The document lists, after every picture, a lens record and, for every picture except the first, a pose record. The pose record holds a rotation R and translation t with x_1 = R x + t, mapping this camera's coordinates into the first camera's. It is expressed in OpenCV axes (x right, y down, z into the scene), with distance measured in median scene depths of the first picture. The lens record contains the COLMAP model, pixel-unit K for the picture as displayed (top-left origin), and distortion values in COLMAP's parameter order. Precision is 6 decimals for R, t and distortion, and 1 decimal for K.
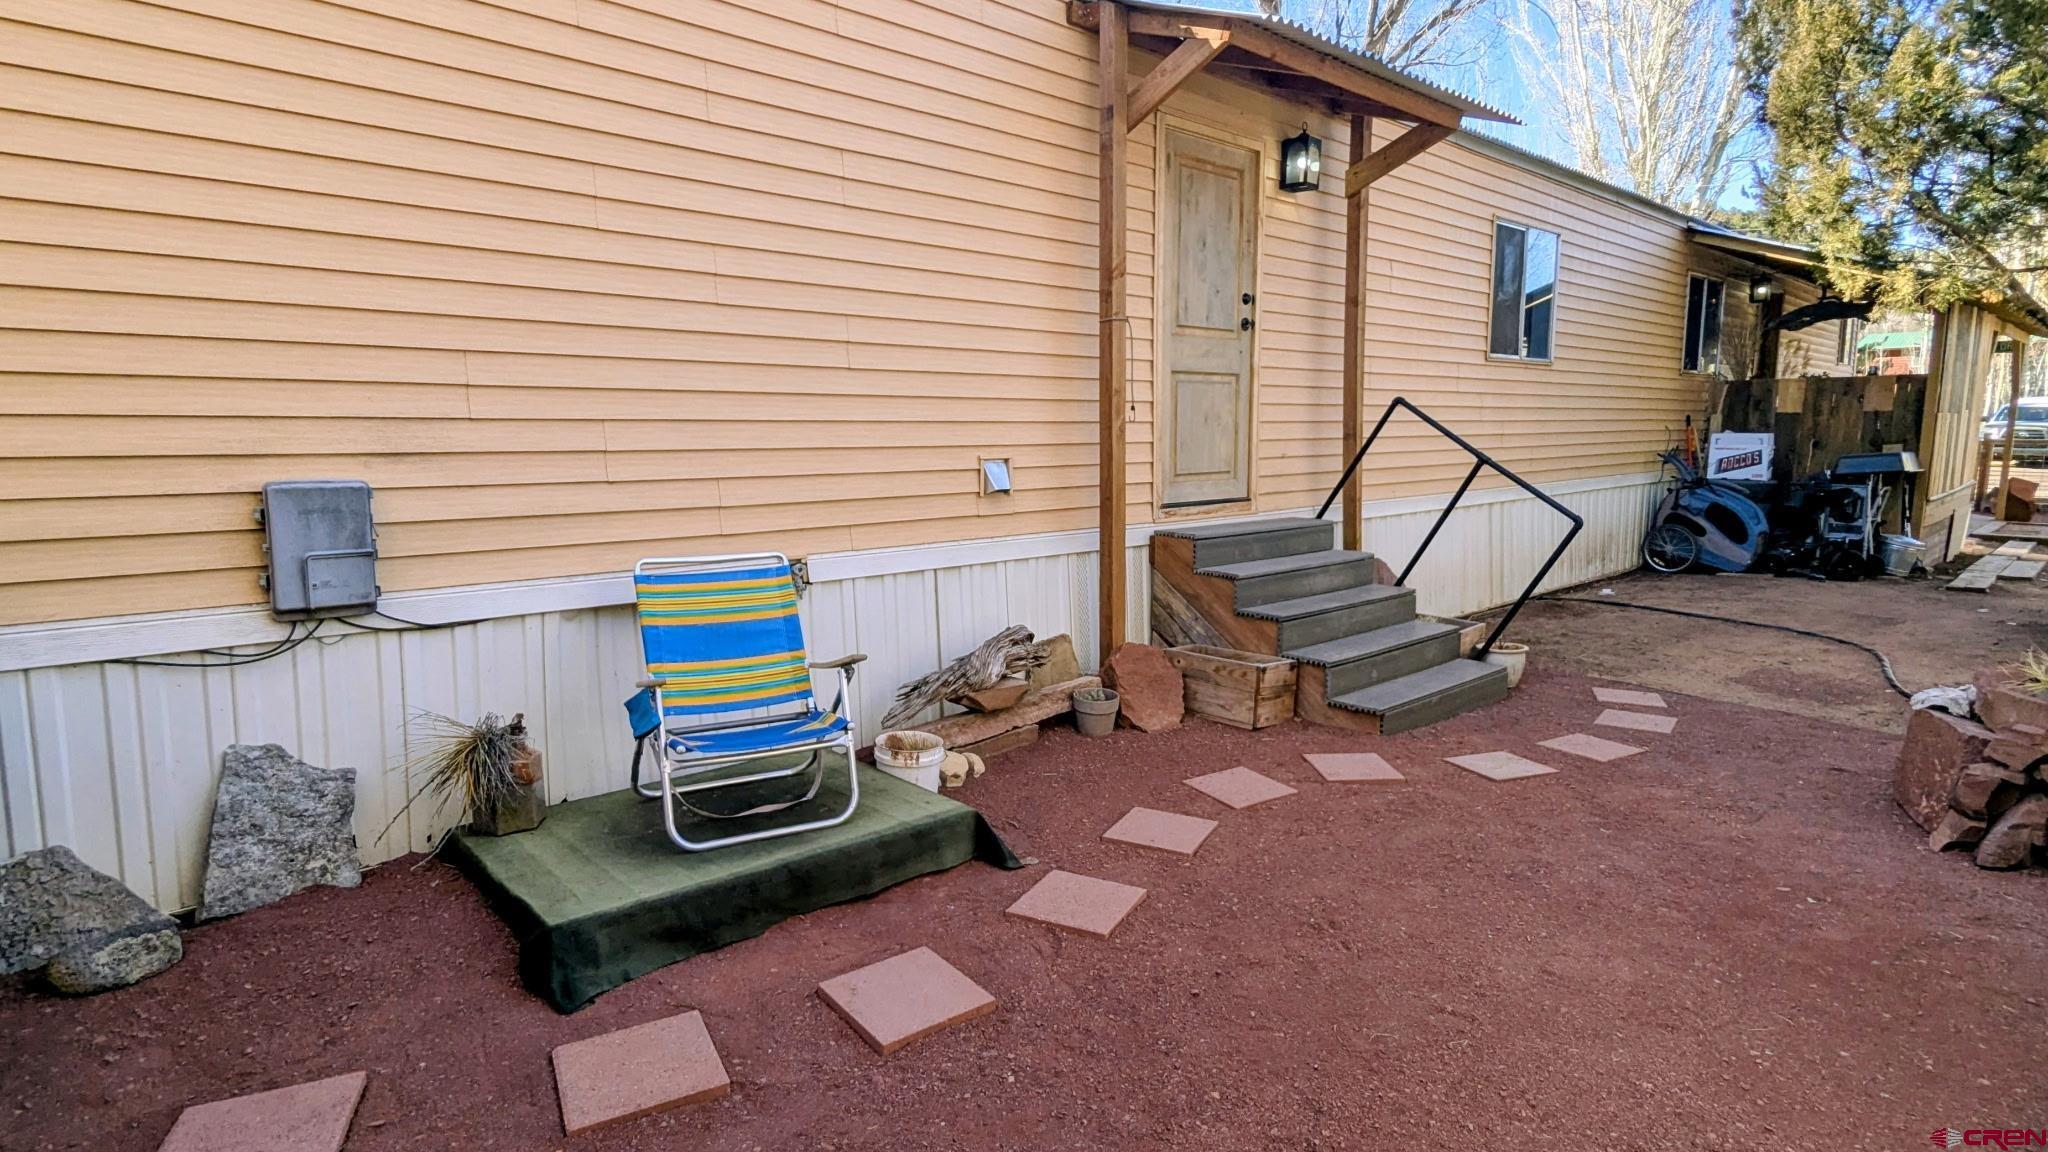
lens RADIAL K [[1035.1, 0, 1039.6], [0, 1035.1, 575.4], [0, 0, 1]] dist [-0.000434, -0.003824]
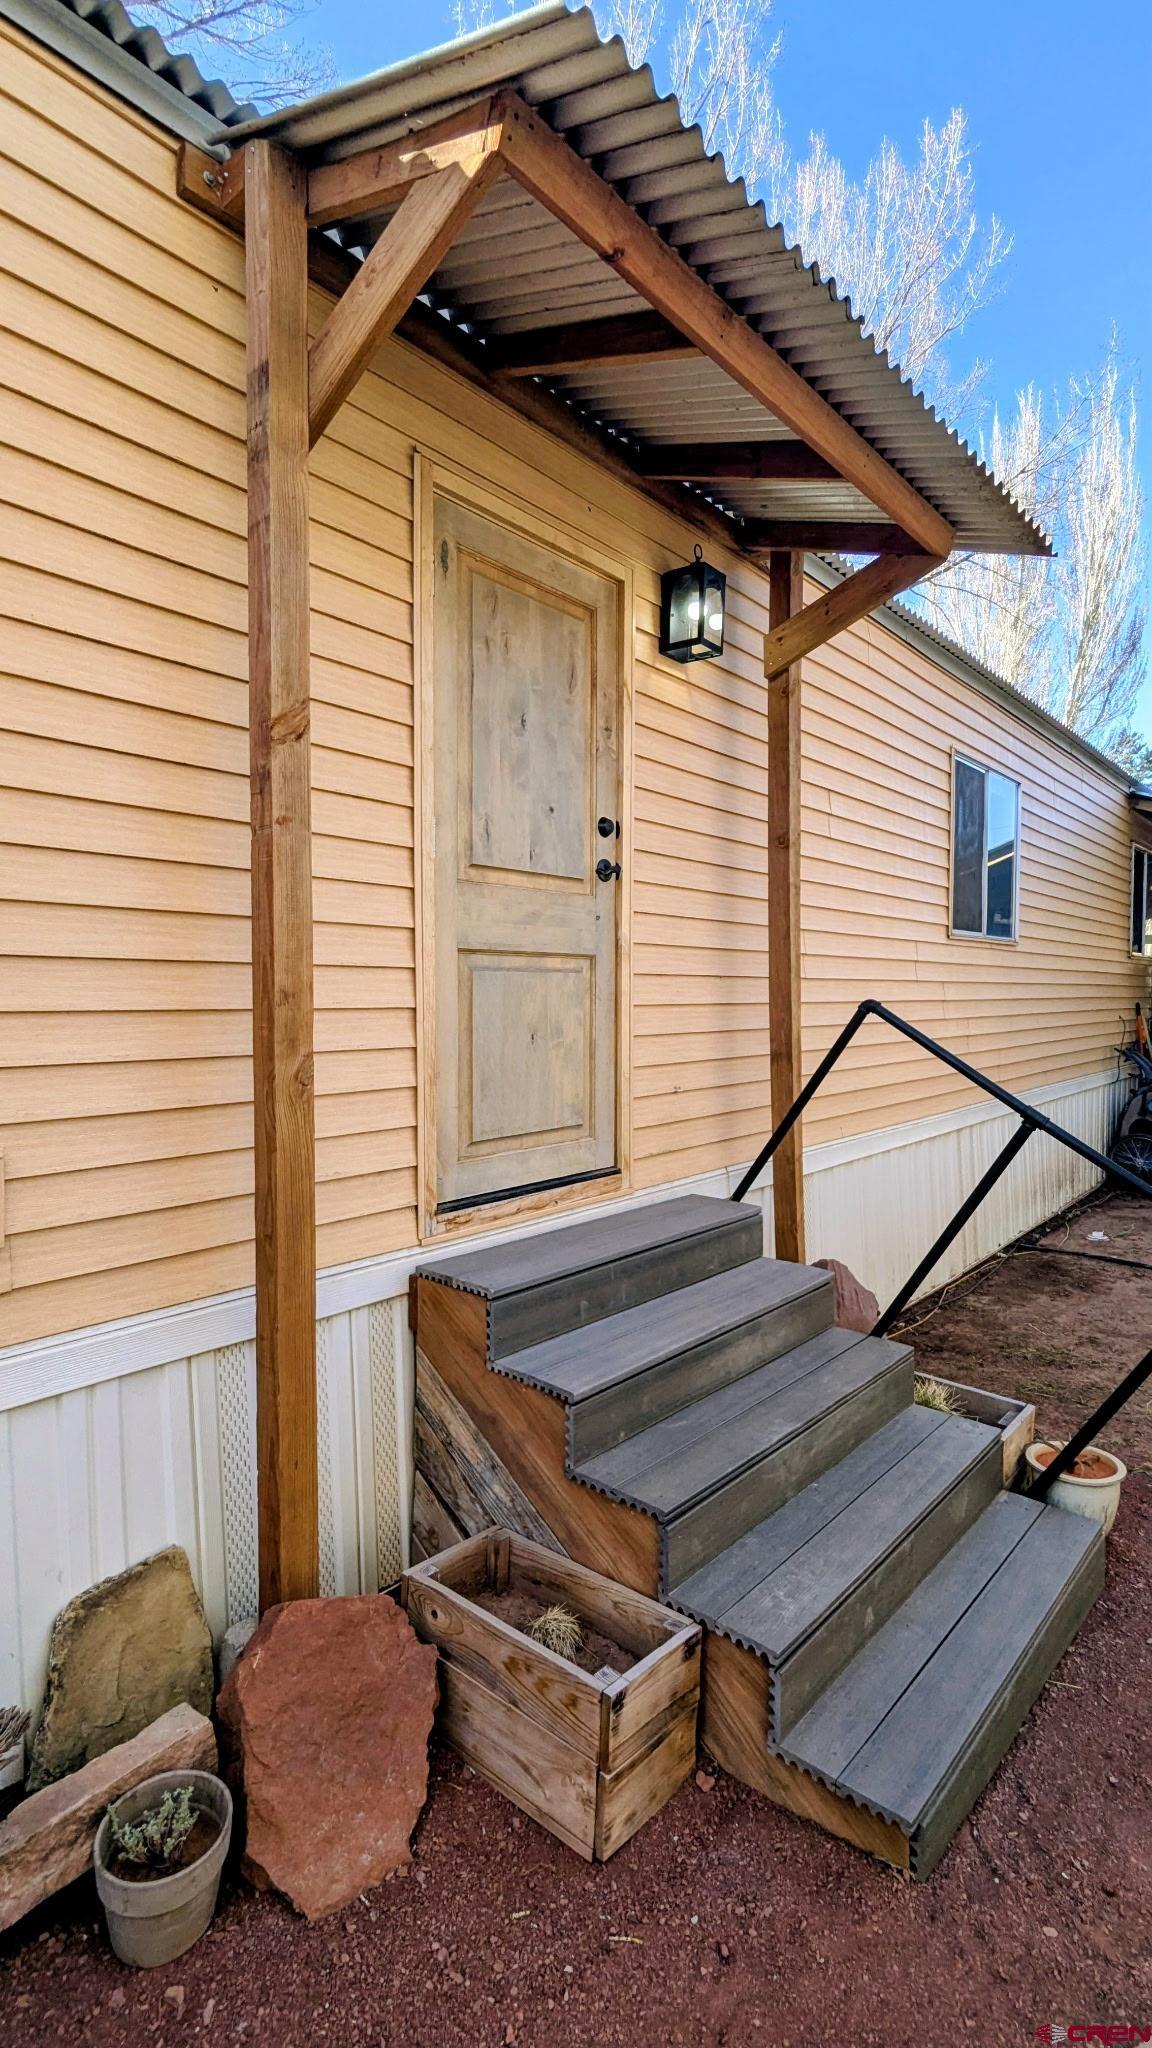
lens RADIAL K [[951.0, 0, 609.1], [0, 951.0, 1026.4], [0, 0, 1]] dist [-0.001689, 0.000690]
pose [[0.990420, 0.002710, 0.138063, 0.131909], [0.011965, 0.994363, -0.105349, -0.103039], [-0.137570, 0.105991, 0.984805, 0.500079]]
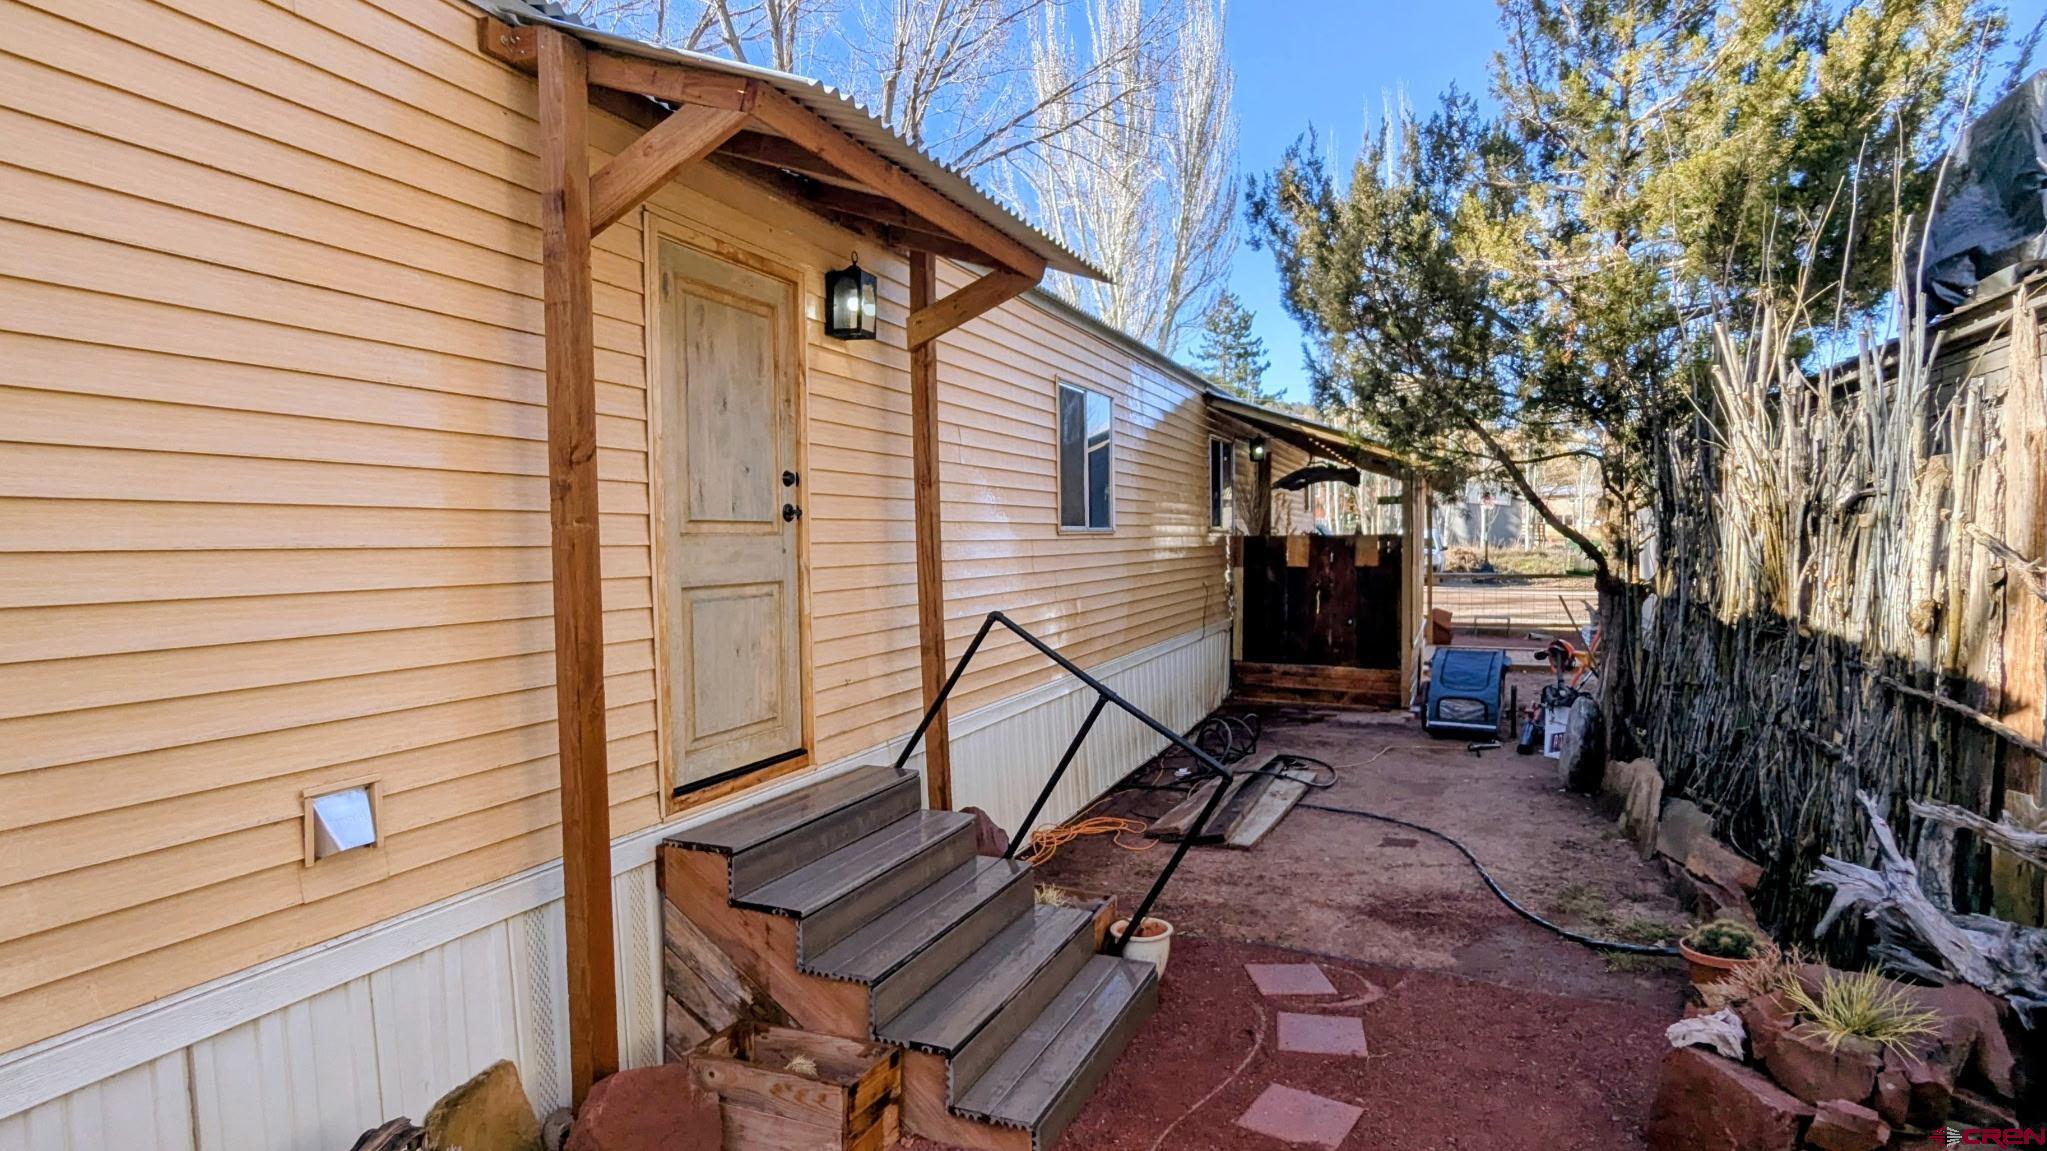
lens RADIAL K [[1034.6, 0, 1042.3], [0, 1034.6, 577.5], [0, 0, 1]] dist [-0.000434, -0.003824]
pose [[0.900515, -0.023476, 0.434191, 0.045209], [0.070559, 0.993197, -0.092639, -0.121462], [-0.429062, 0.114059, 0.896045, 0.289907]]
